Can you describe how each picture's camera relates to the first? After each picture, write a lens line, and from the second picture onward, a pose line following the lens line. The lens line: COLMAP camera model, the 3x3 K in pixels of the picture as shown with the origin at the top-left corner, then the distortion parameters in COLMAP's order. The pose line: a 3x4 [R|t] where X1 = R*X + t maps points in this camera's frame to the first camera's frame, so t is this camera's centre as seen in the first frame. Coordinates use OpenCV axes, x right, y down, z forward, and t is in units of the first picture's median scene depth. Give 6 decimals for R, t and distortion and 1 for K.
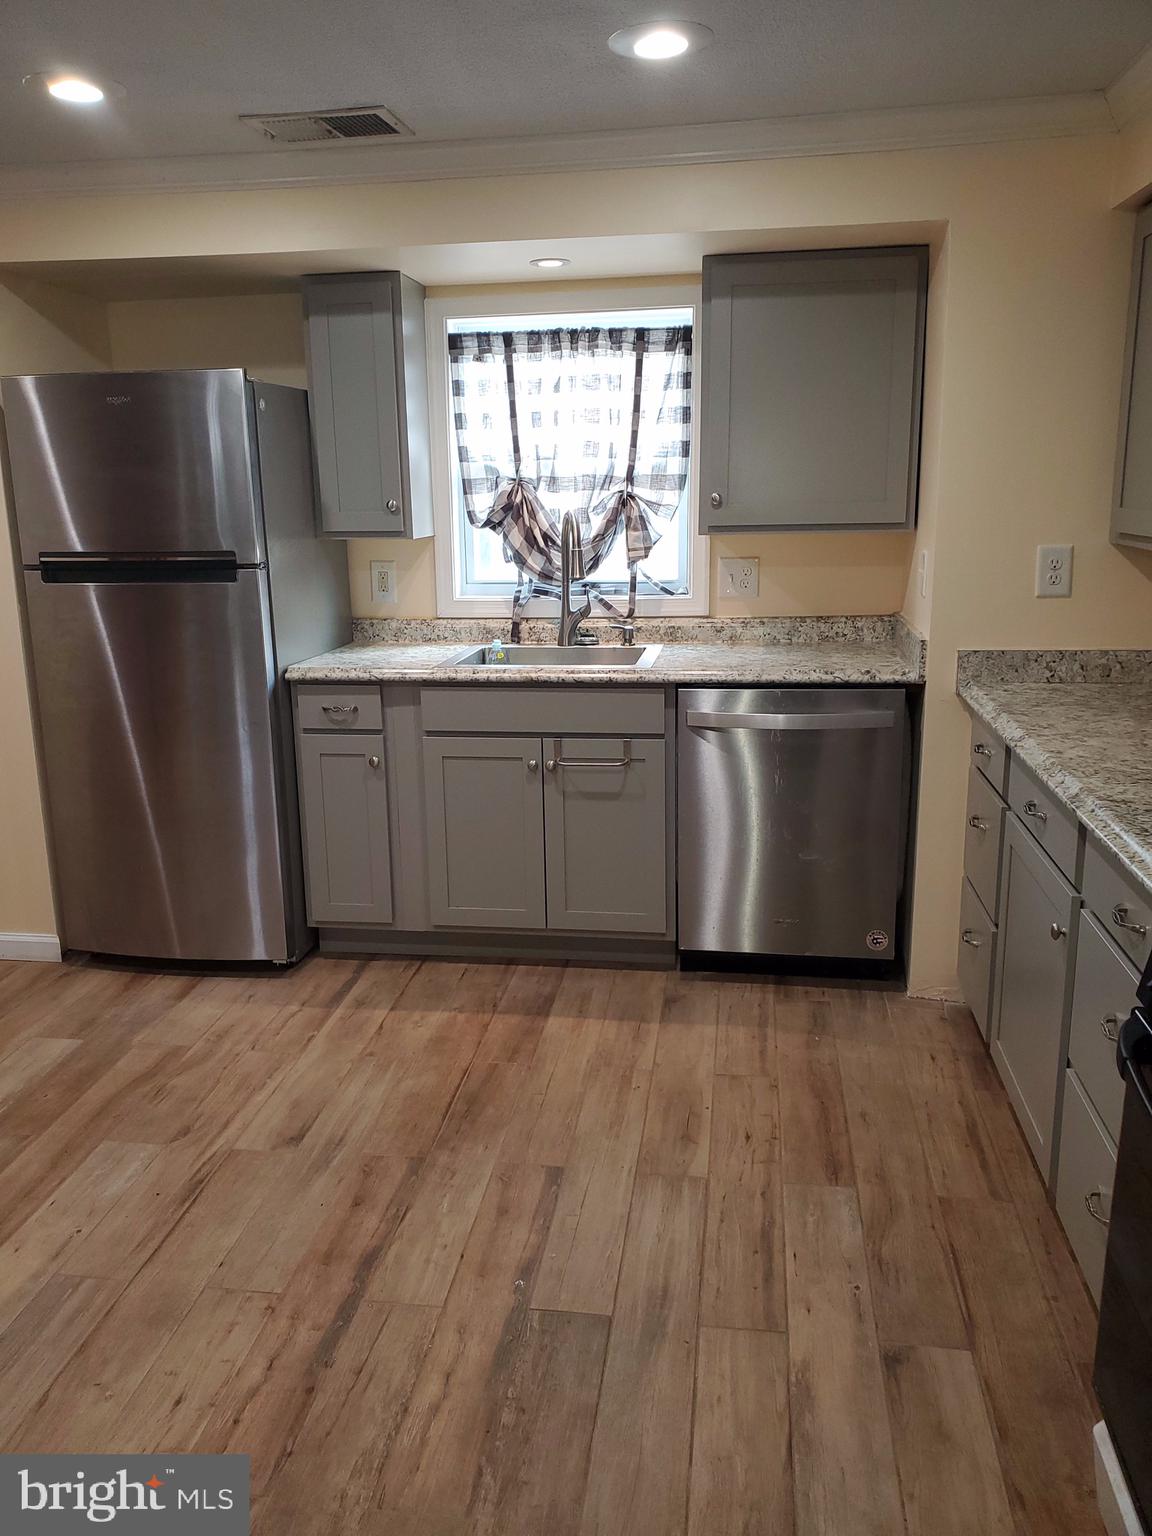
lens RADIAL K [[1176.7, 0, 566.3], [0, 1176.7, 773.7], [0, 0, 1]] dist [0.045146, -0.112241]
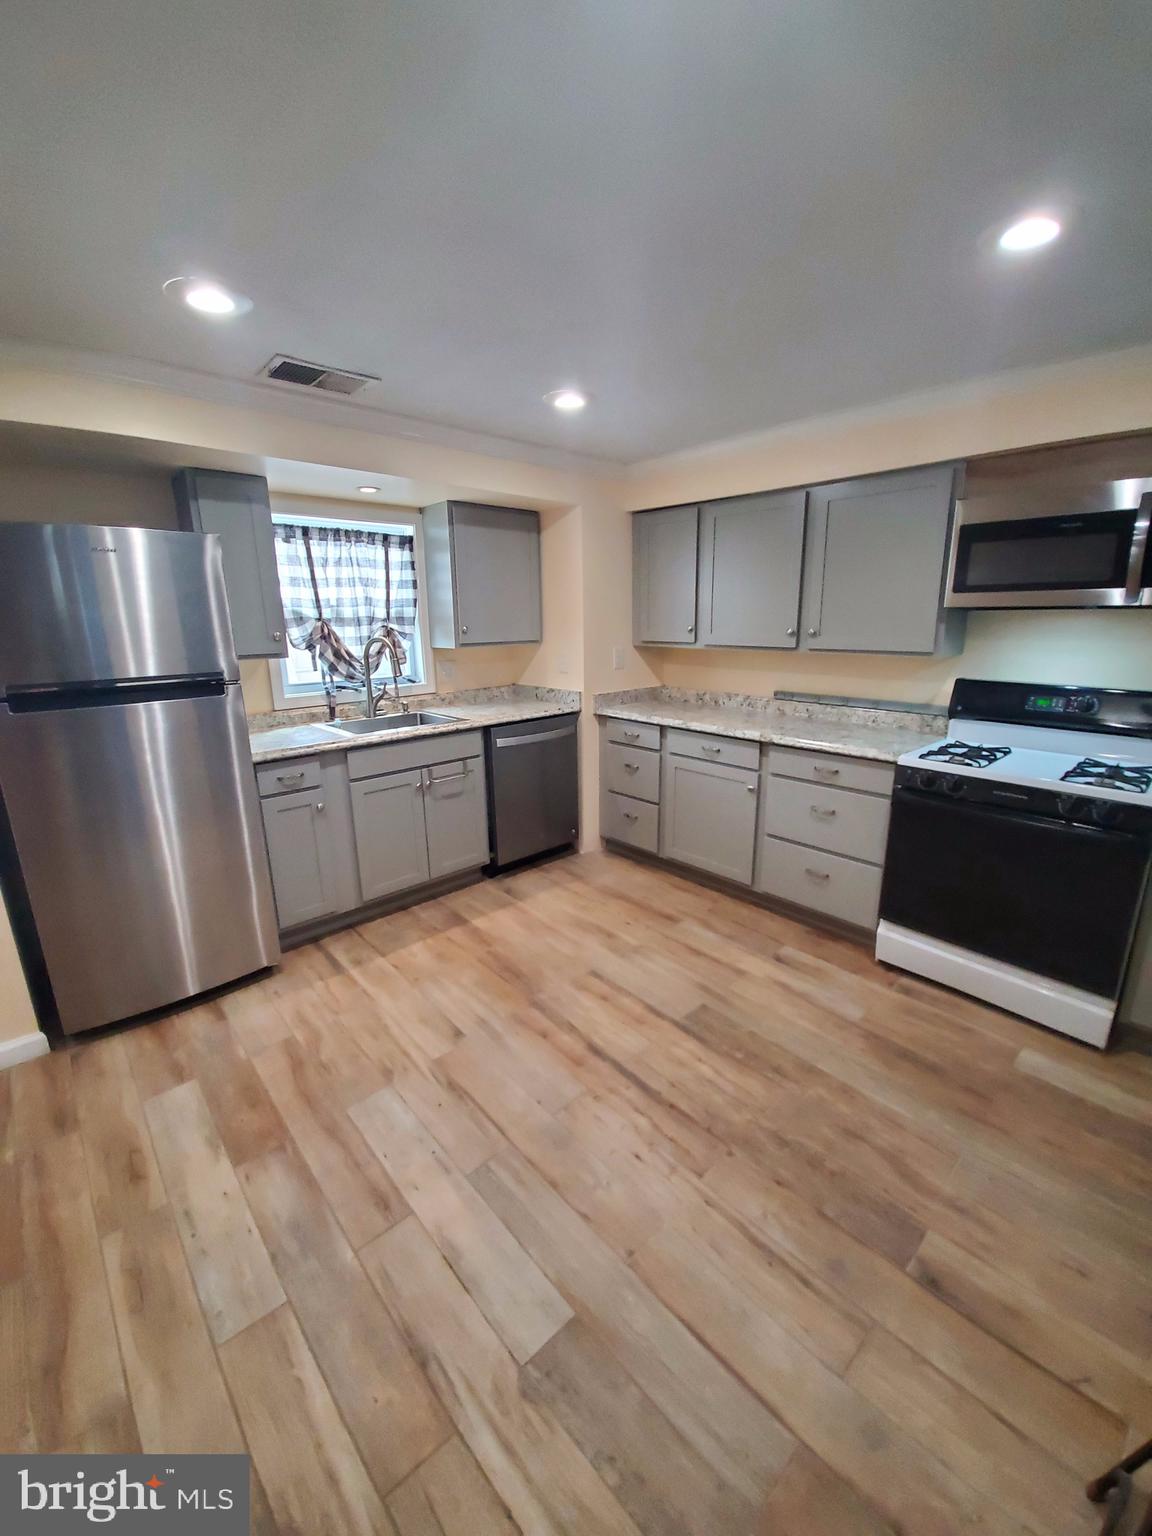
lens RADIAL K [[607.7, 0, 579.1], [0, 607.7, 761.8], [0, 0, 1]] dist [0.005948, -0.012840]
pose [[0.627271, -0.173934, 0.759129, -0.553761], [0.186509, 0.979927, 0.070411, -0.061173], [-0.756138, 0.097417, 0.647120, 0.257096]]
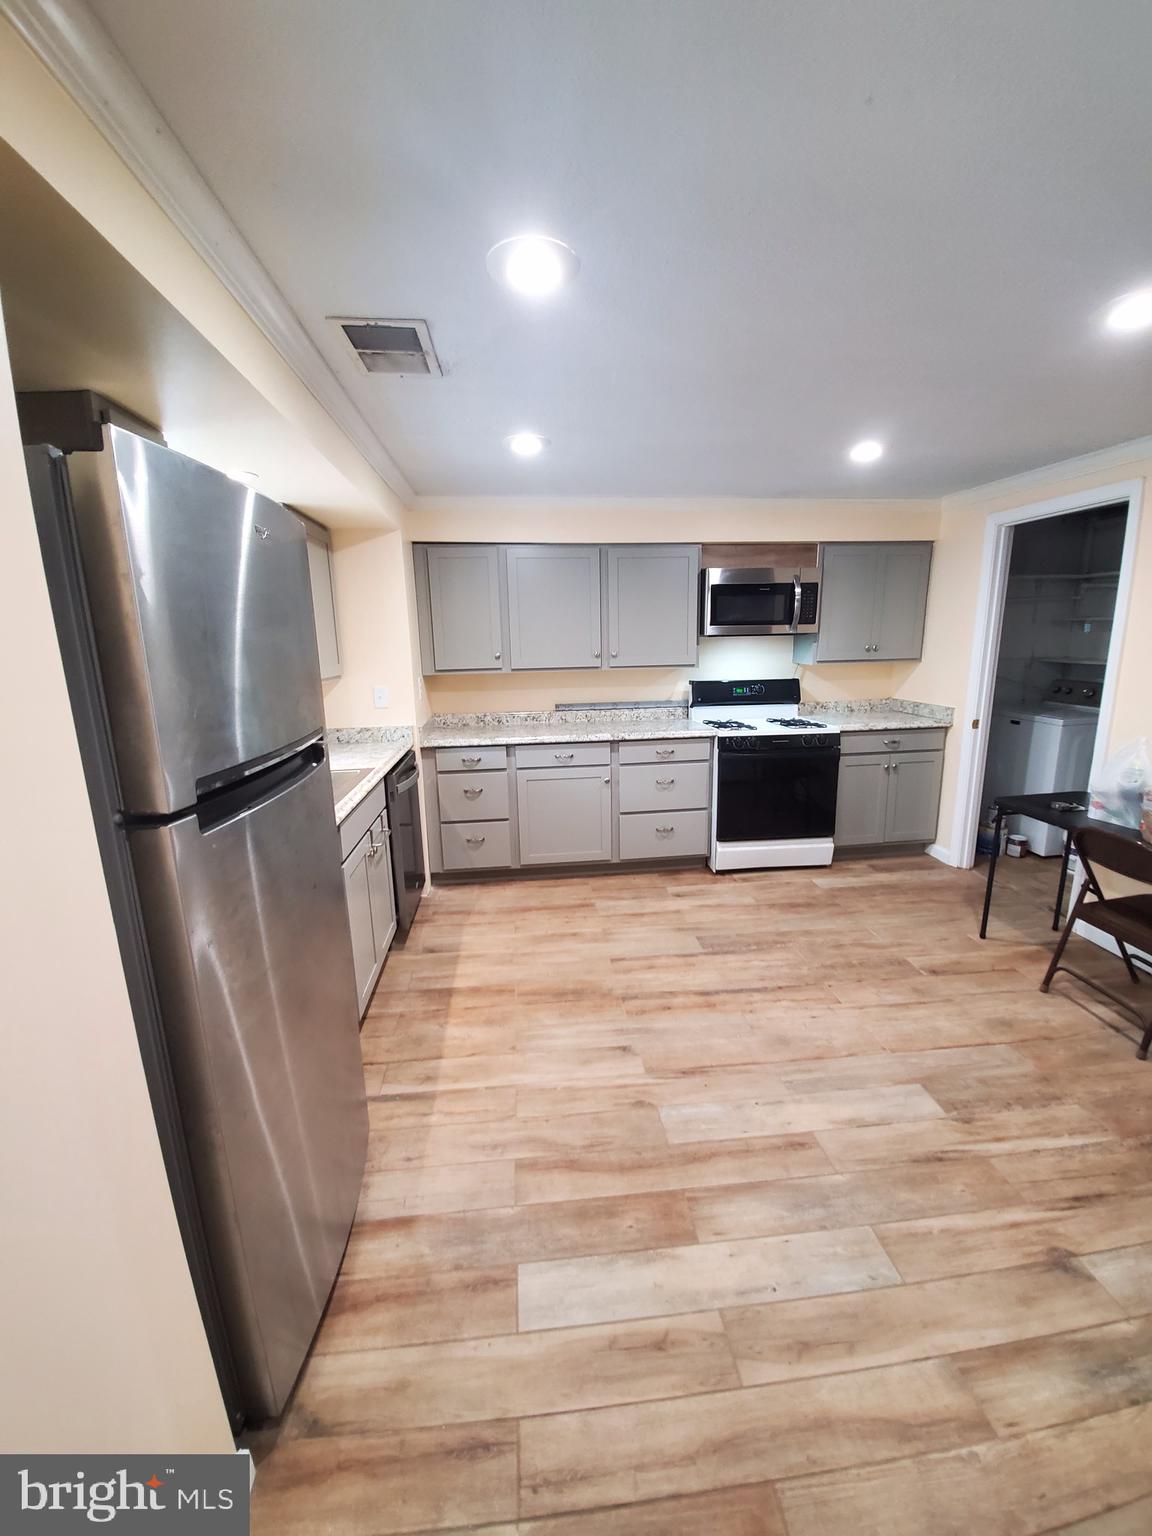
lens RADIAL K [[607.7, 0, 579.1], [0, 607.7, 761.8], [0, 0, 1]] dist [0.005948, -0.012840]
pose [[-0.252249, -0.171855, 0.952280, -0.757798], [0.256790, 0.936931, 0.237106, -0.217285], [-0.932968, 0.304345, -0.192209, 0.891178]]
